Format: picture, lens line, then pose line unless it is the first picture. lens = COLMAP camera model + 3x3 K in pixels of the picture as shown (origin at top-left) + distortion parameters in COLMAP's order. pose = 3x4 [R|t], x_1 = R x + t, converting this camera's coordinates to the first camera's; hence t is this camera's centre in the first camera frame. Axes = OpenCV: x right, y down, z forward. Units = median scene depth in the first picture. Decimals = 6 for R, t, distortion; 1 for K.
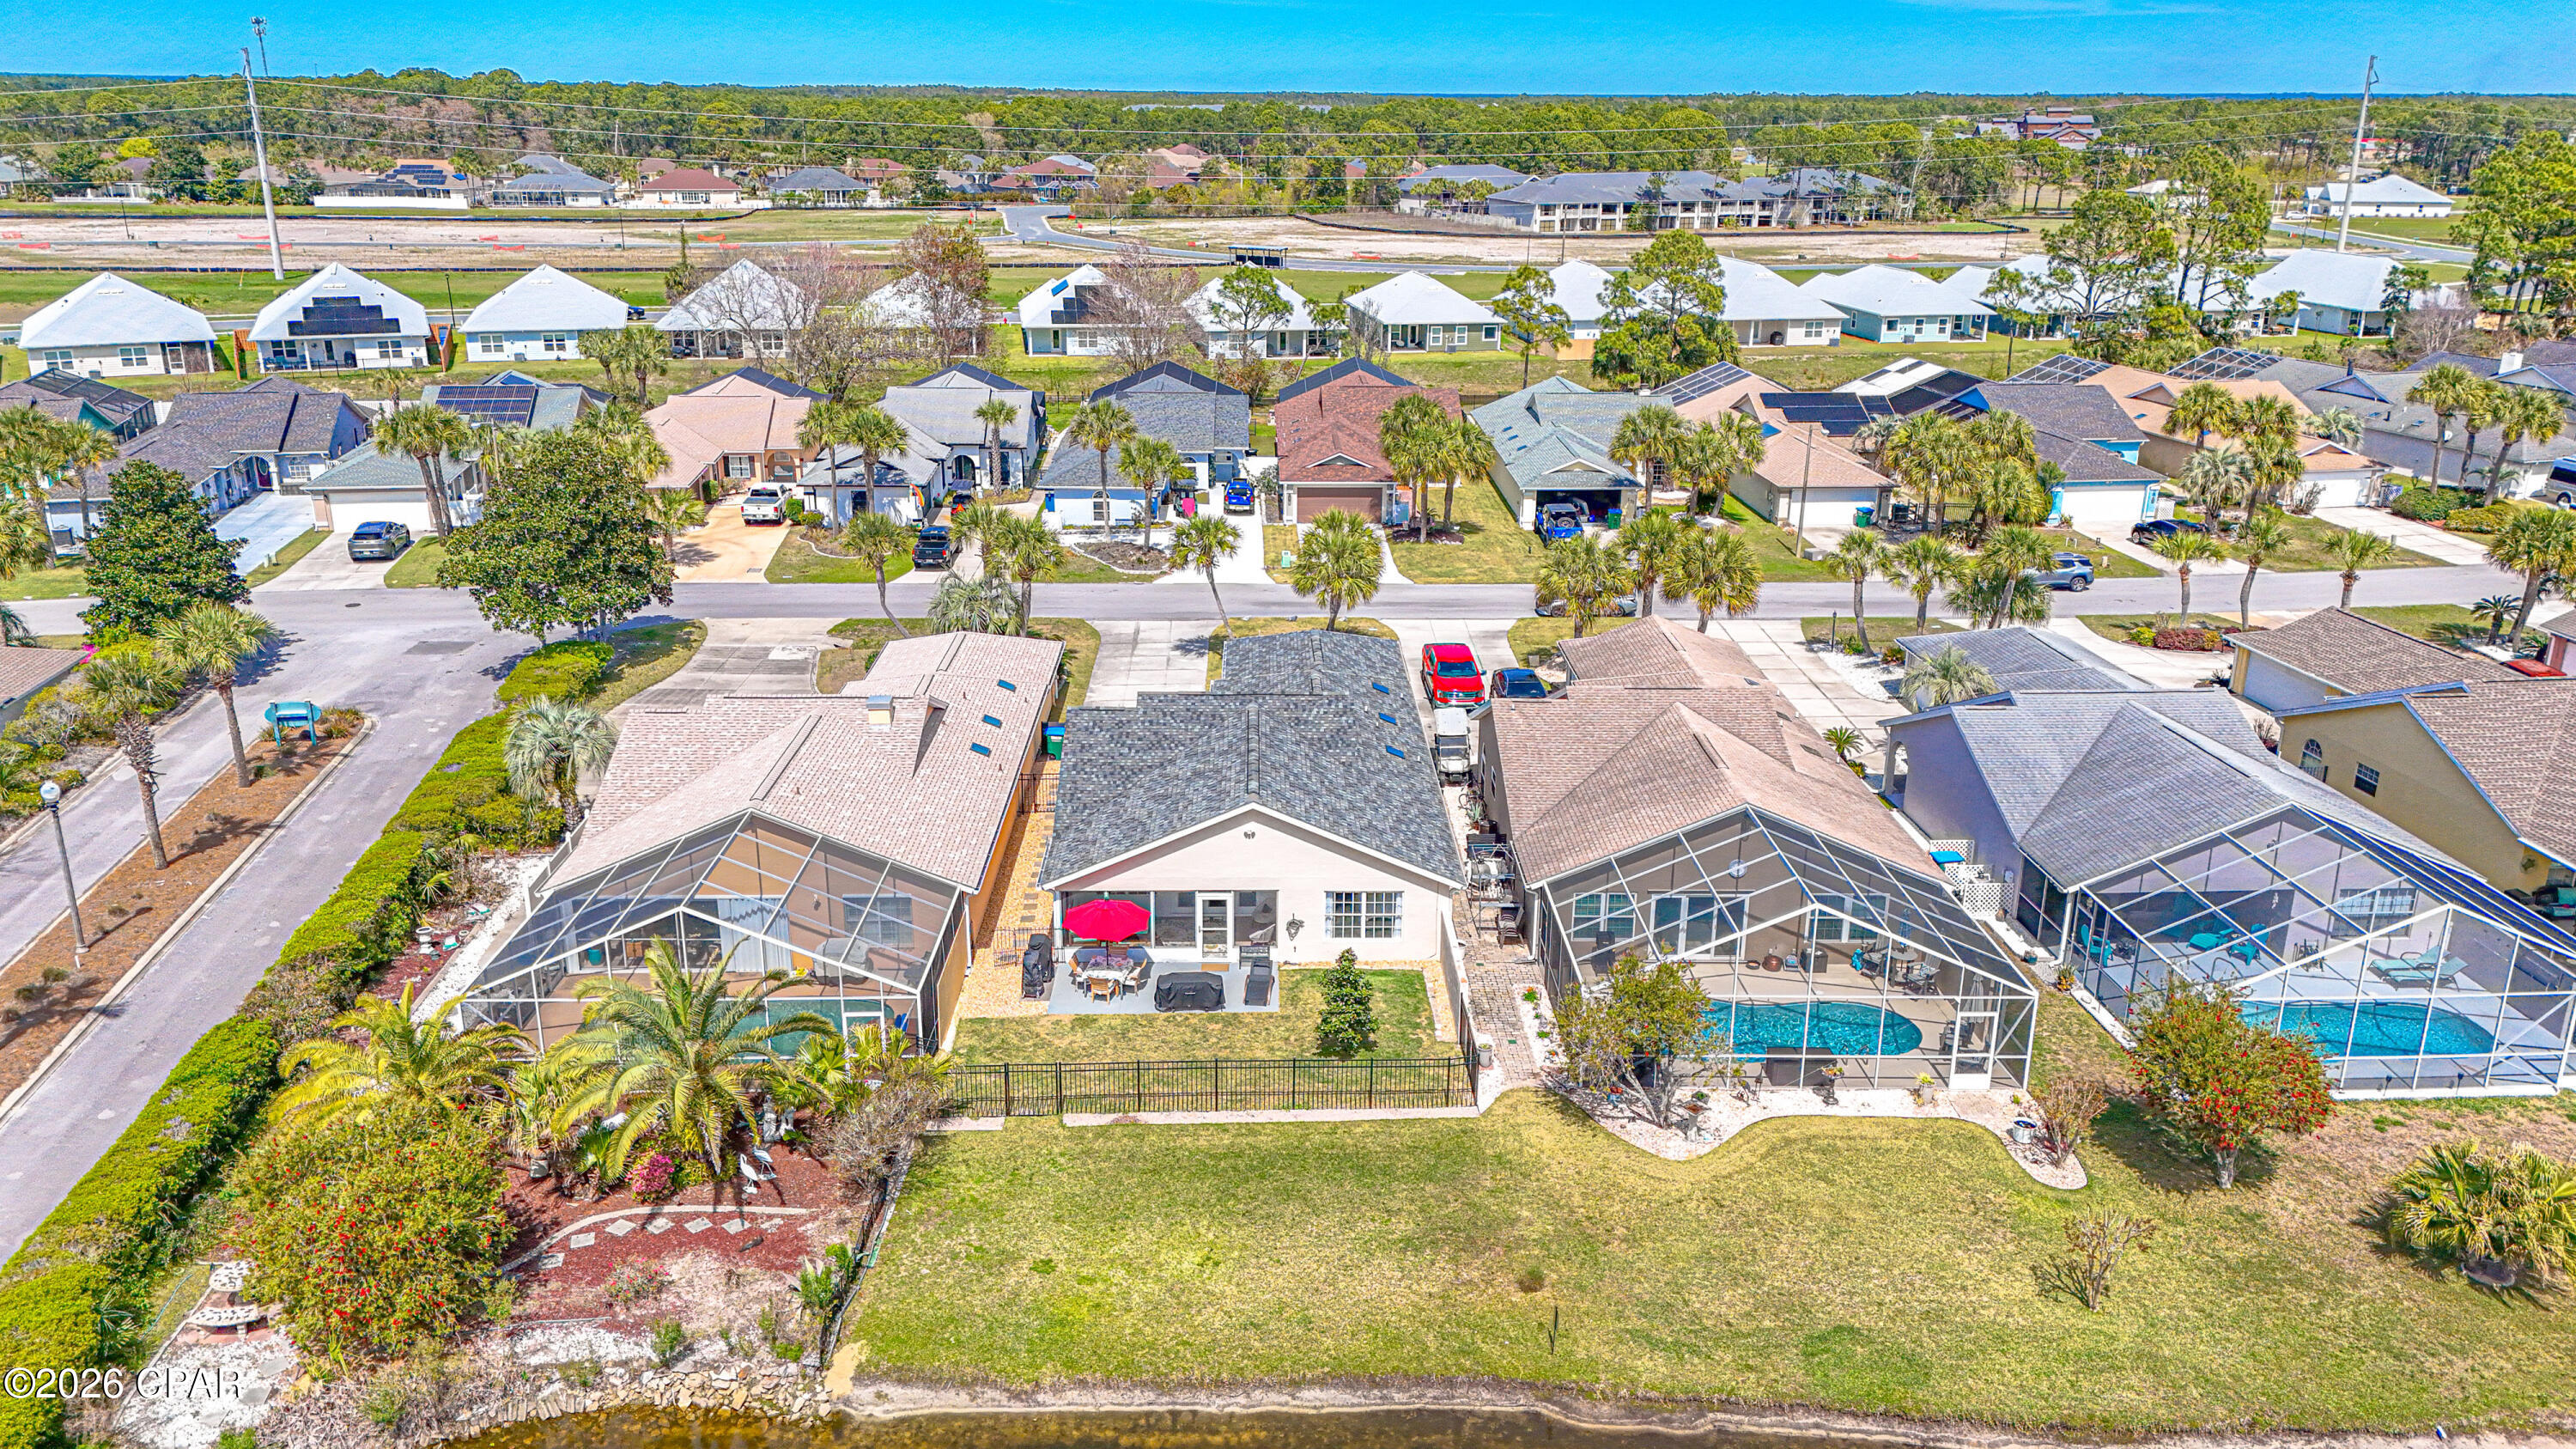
lens RADIAL K [[1893.7, 0, 1278.2], [0, 1893.7, 723.1], [0, 0, 1]] dist [0.059315, -0.027553]
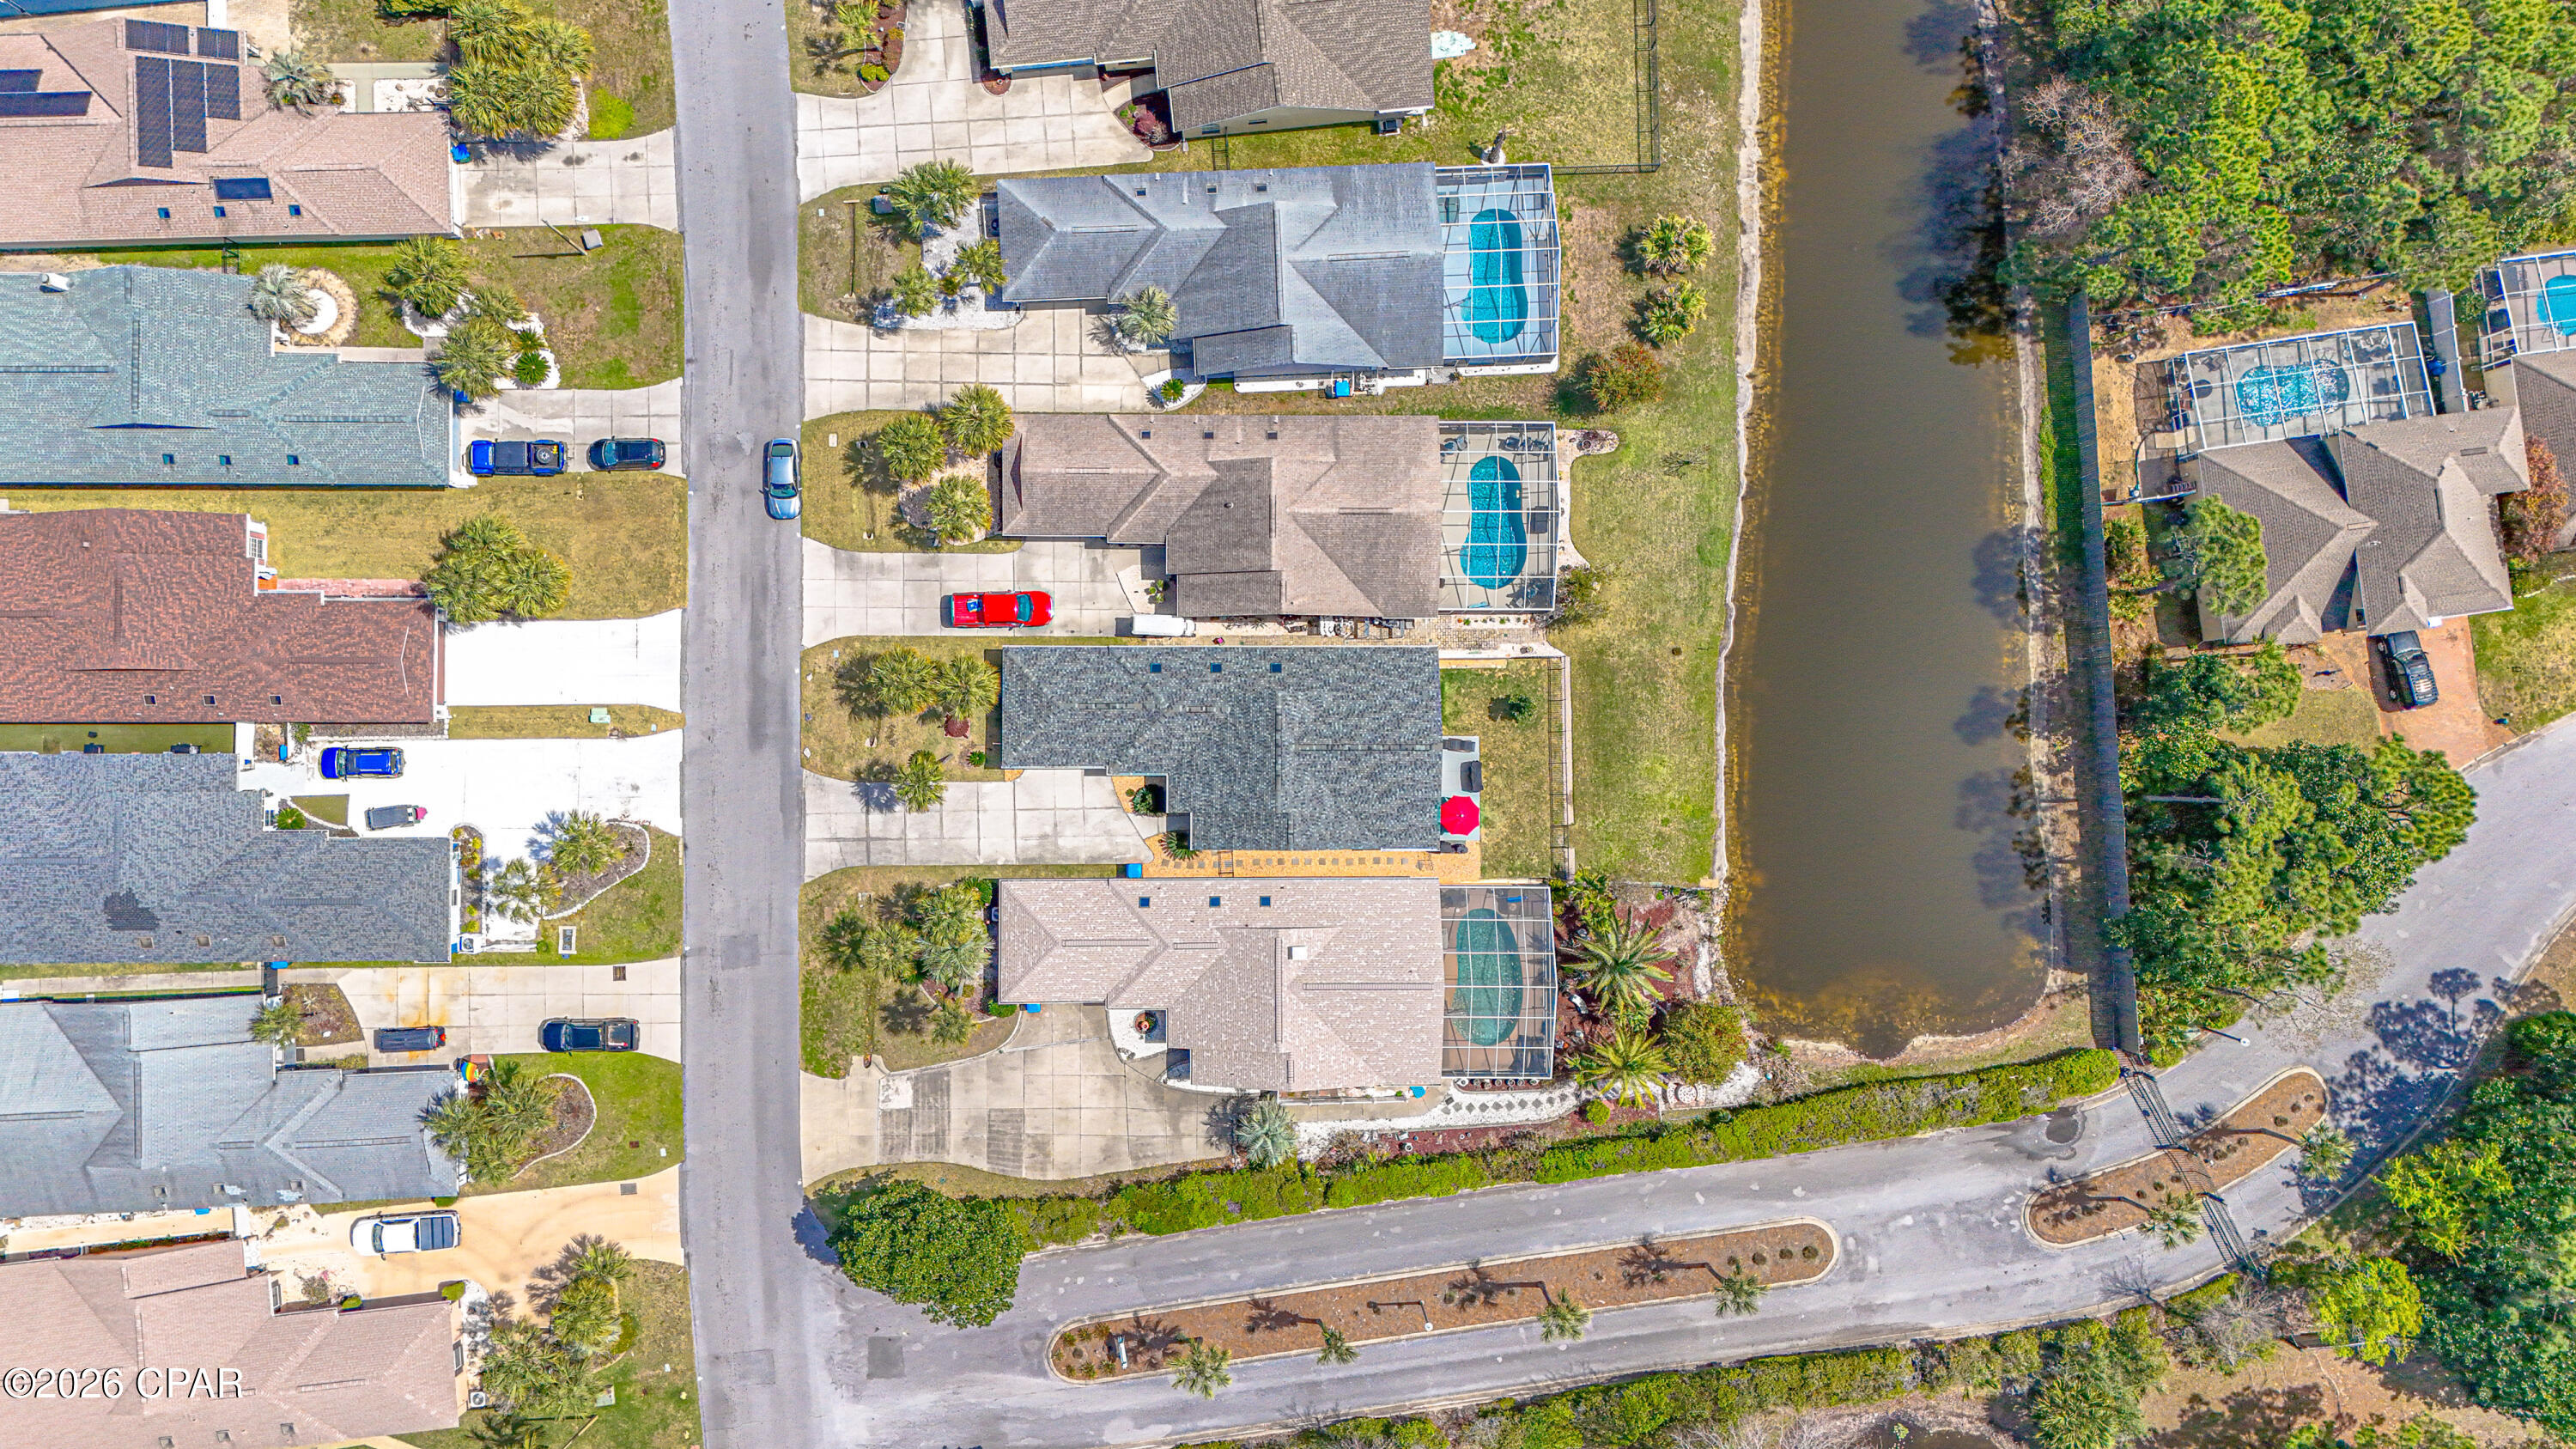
lens RADIAL K [[1893.7, 0, 1269.2], [0, 1893.7, 709.8], [0, 0, 1]] dist [0.059315, -0.027553]
pose [[0.013340, -0.998811, 0.046892, -0.104820], [0.289313, 0.048746, 0.955993, -2.792684], [-0.957142, 0.000814, 0.289619, 0.803056]]
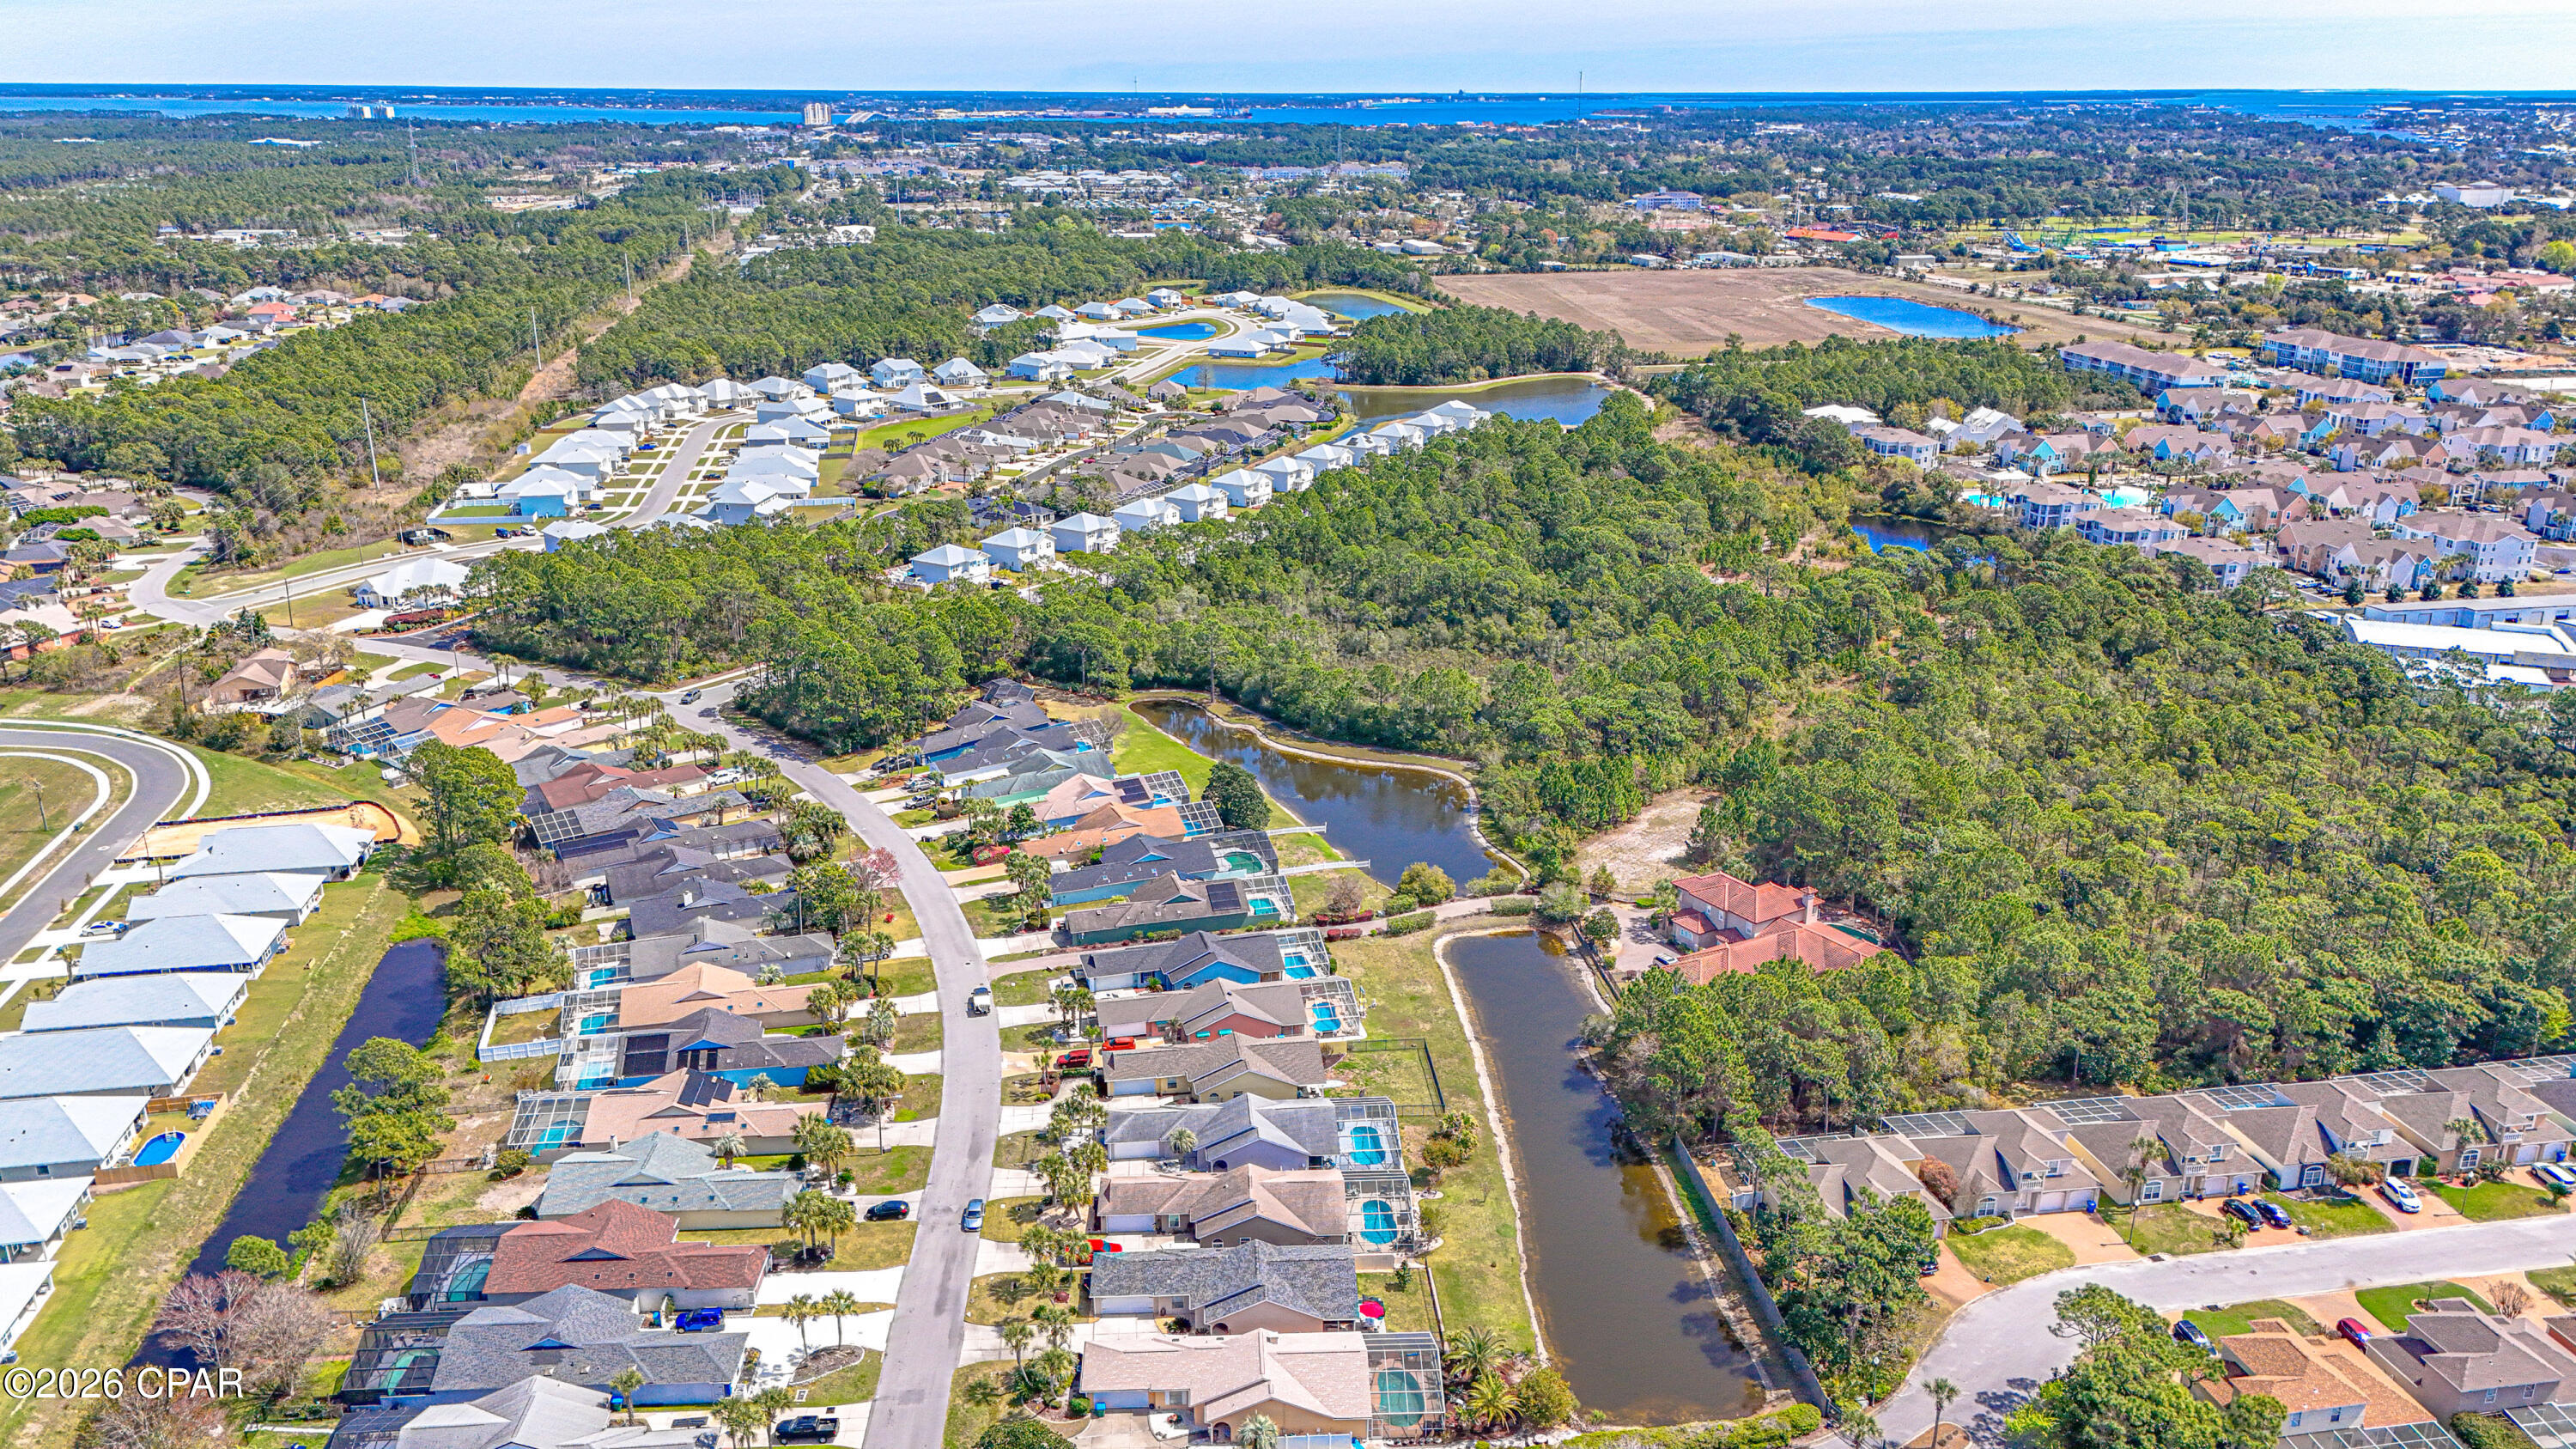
lens RADIAL K [[1893.7, 0, 1288.2], [0, 1893.7, 721.1], [0, 0, 1]] dist [0.059315, -0.027553]
pose [[-0.030417, -0.297120, 0.954356, -4.306991], [0.305512, 0.906340, 0.291908, -2.696037], [-0.951702, 0.300446, 0.063206, 0.819741]]
